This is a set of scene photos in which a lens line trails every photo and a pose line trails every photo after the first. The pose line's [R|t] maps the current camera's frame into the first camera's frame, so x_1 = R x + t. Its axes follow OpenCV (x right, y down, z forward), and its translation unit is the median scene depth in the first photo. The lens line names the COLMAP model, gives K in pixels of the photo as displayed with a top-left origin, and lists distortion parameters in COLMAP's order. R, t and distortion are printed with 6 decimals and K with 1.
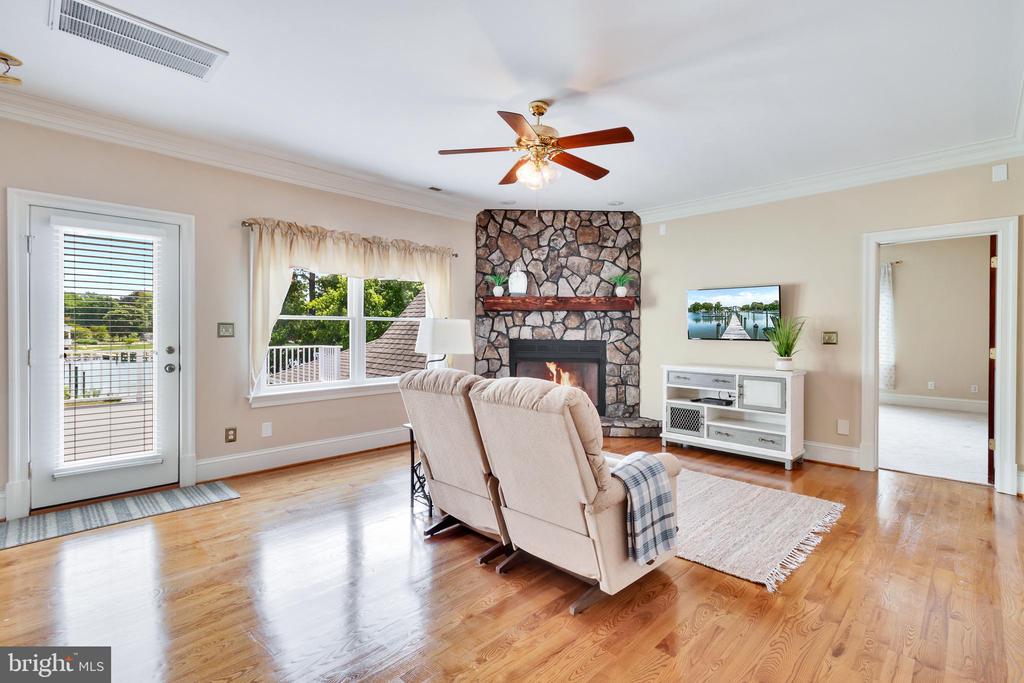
lens RADIAL K [[476.2, 0, 515.8], [0, 476.2, 330.2], [0, 0, 1]] dist [0.001456, 0.001477]
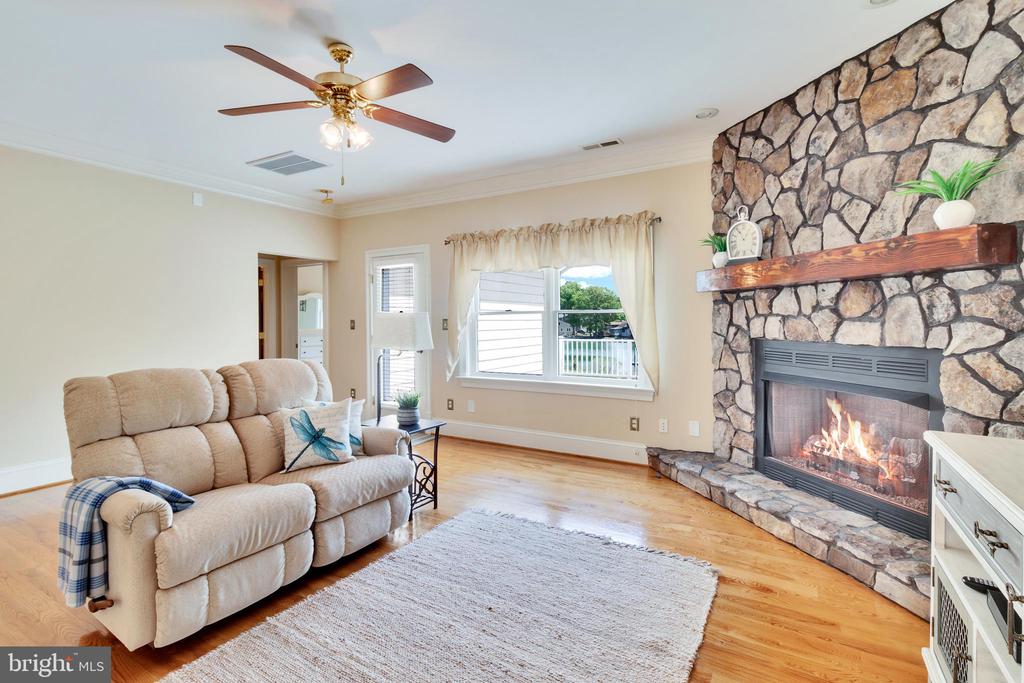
lens RADIAL K [[476.2, 0, 515.8], [0, 476.2, 330.2], [0, 0, 1]] dist [0.001456, 0.001477]
pose [[0.239550, 0.009145, -0.970841, 0.486132], [0.003919, 0.999938, 0.010387, 0.001010], [0.970876, -0.006293, 0.239499, 0.578666]]
